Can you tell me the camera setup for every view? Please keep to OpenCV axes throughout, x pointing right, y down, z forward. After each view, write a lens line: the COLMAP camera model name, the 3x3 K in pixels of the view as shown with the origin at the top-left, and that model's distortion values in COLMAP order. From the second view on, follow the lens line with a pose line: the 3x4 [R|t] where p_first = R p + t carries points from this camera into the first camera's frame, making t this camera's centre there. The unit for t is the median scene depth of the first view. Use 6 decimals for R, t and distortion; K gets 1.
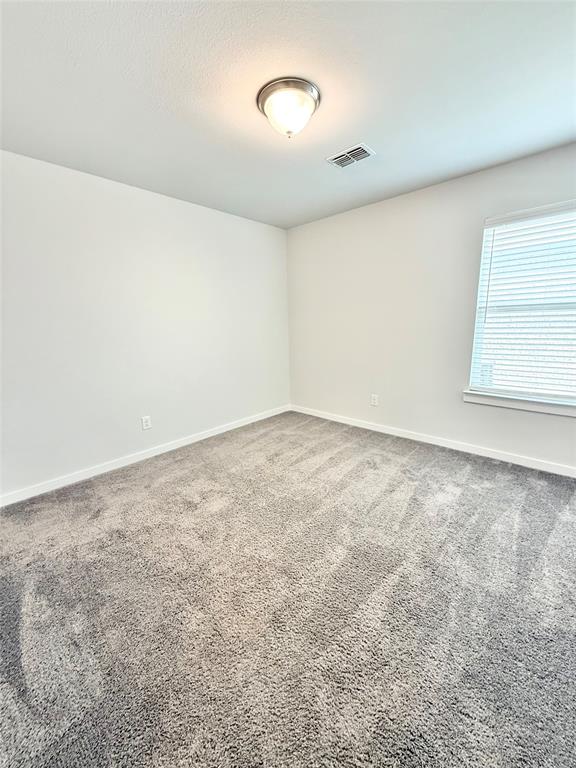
lens RADIAL K [[306.8, 0, 288.4], [0, 306.8, 381.9], [0, 0, 1]] dist [-0.001148, 0.000330]
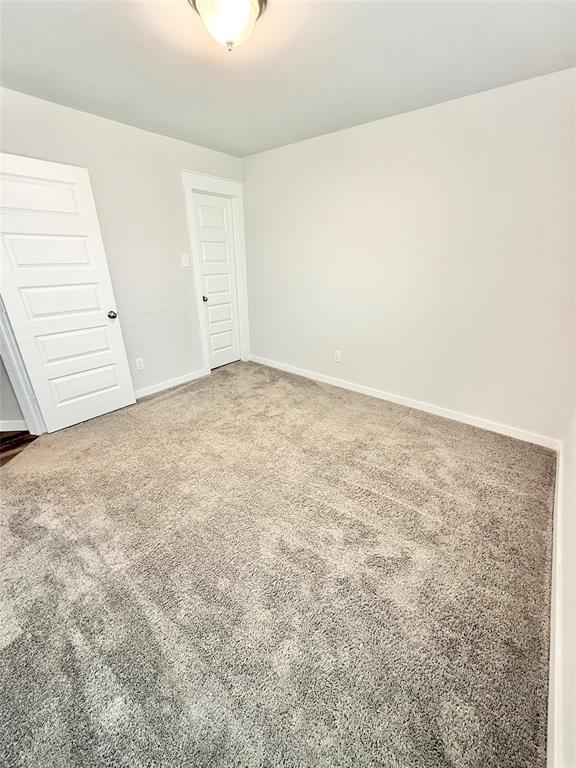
lens RADIAL K [[306.8, 0, 288.4], [0, 306.8, 381.9], [0, 0, 1]] dist [-0.001148, 0.000330]
pose [[0.050082, 0.411480, -0.910042, 0.668414], [-0.191995, 0.898157, 0.395540, -0.220705], [0.980117, 0.154914, 0.123983, 0.703797]]
